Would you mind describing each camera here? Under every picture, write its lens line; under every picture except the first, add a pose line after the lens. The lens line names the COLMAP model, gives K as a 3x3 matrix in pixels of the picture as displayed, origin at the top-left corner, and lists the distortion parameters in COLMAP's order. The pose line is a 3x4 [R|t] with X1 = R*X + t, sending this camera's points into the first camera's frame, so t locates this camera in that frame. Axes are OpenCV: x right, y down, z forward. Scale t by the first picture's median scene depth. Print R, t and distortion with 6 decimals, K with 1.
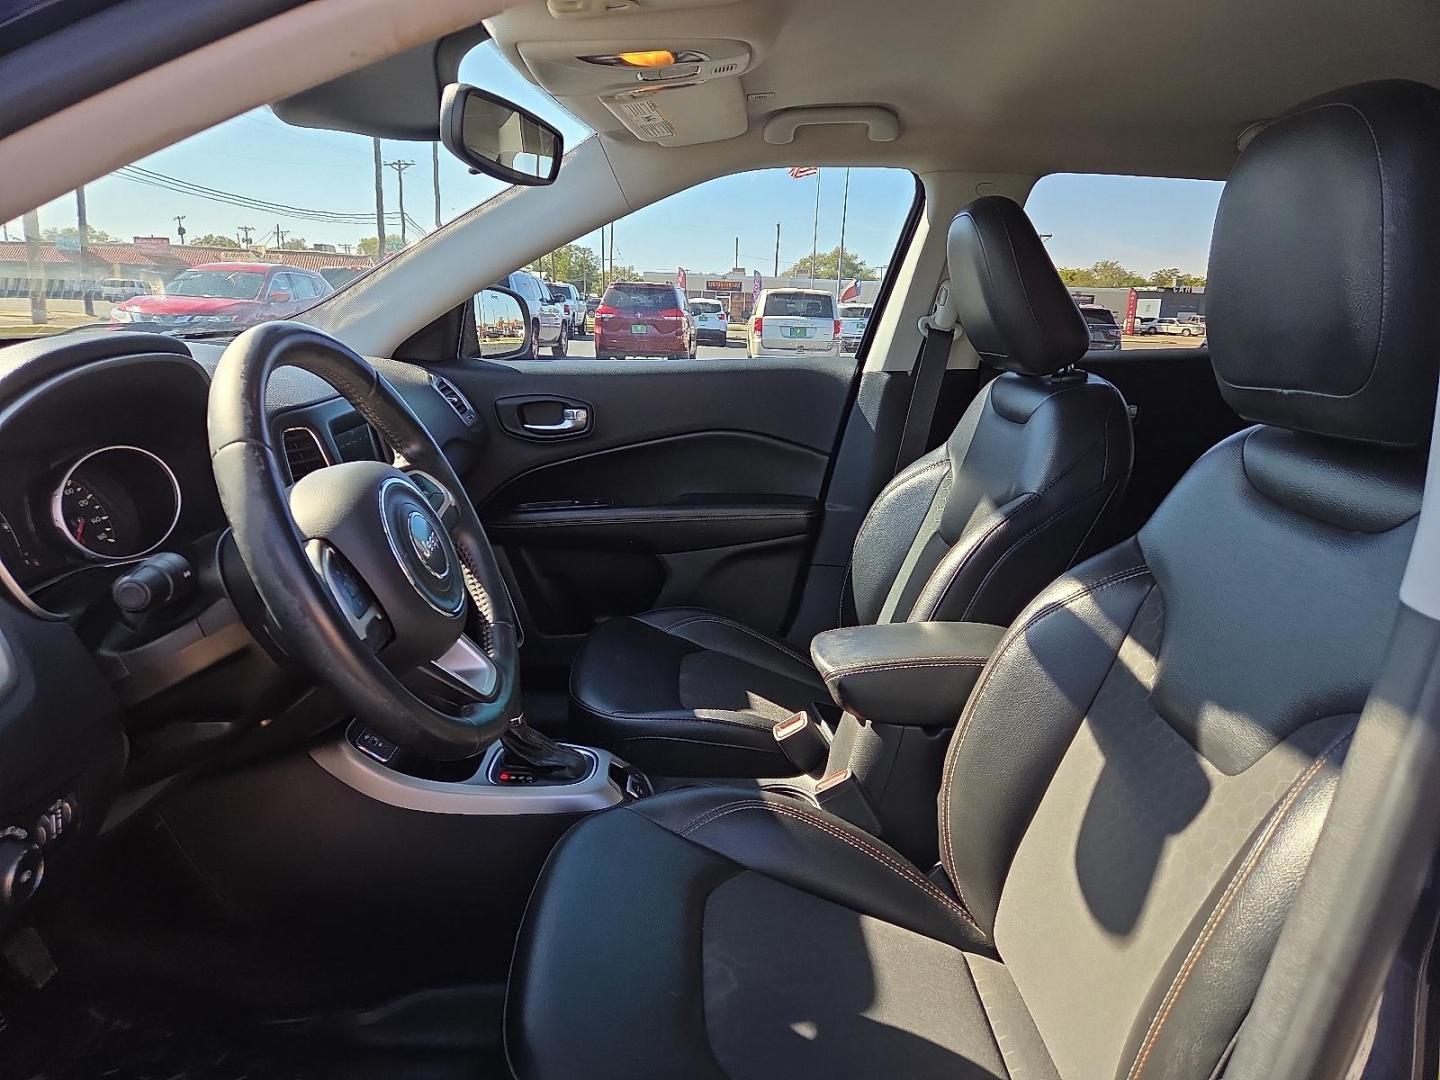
lens RADIAL K [[1947.3, 0, 720.0], [0, 1947.3, 540.0], [0, 0, 1]] dist [0.085523, 0.102705]
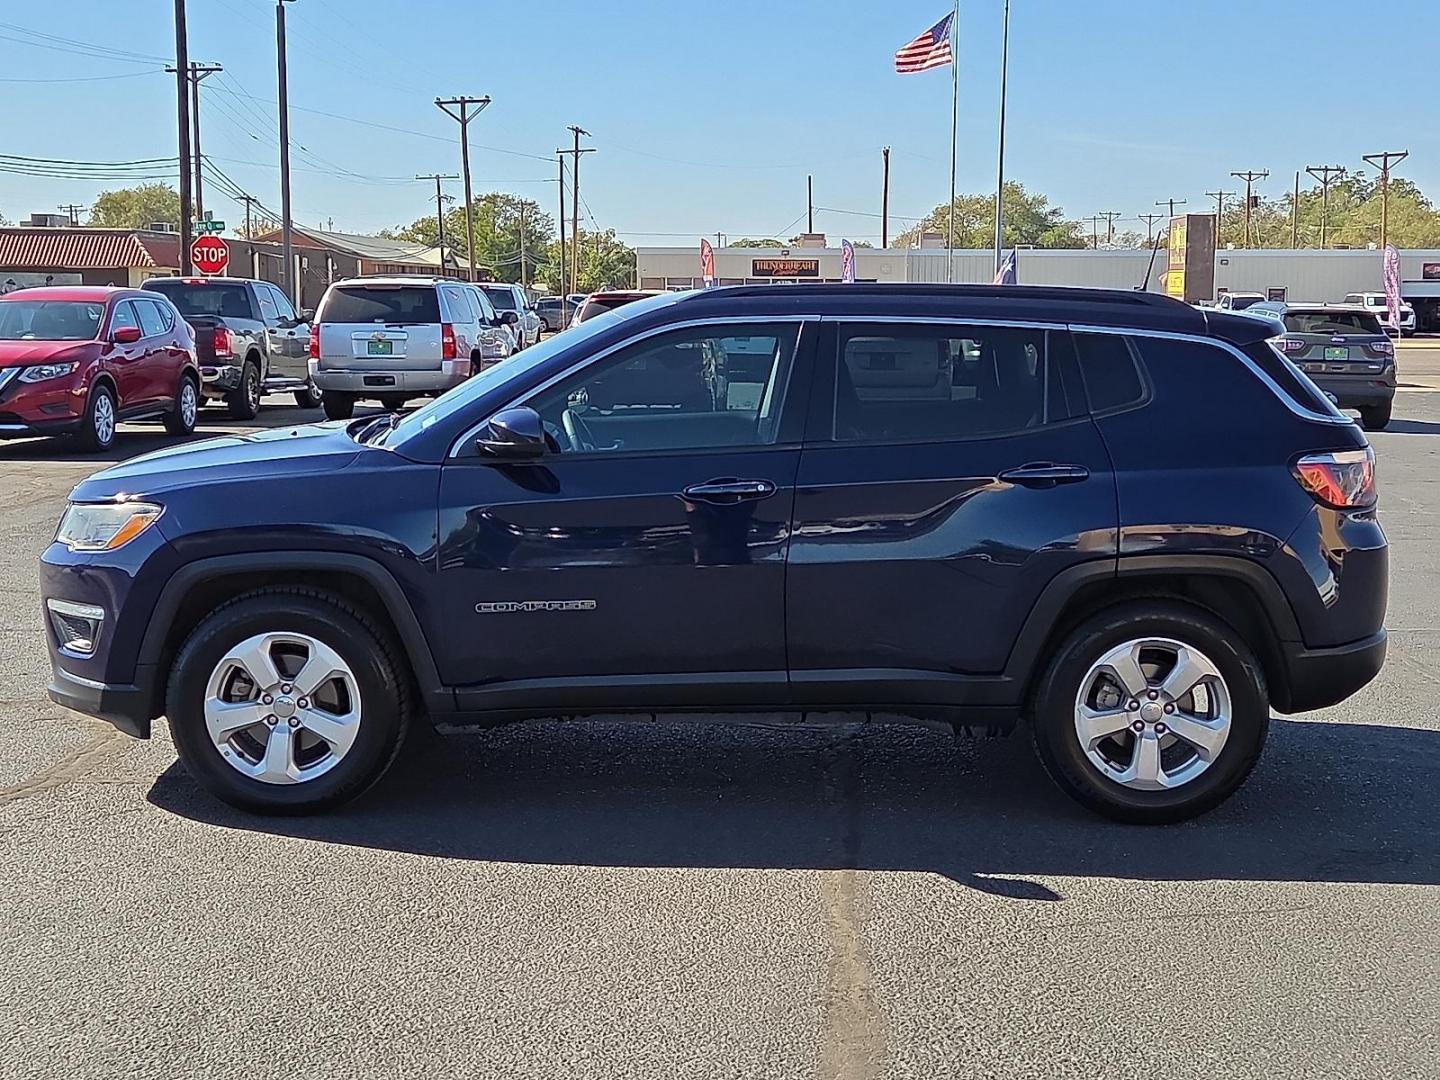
lens RADIAL K [[1947.3, 0, 720.0], [0, 1947.3, 540.0], [0, 0, 1]] dist [0.085523, 0.102705]
pose [[0.999662, -0.025486, -0.005070, -0.015343], [0.025349, 0.999354, -0.025480, -0.042288], [0.005716, 0.025343, 0.999662, 0.466755]]
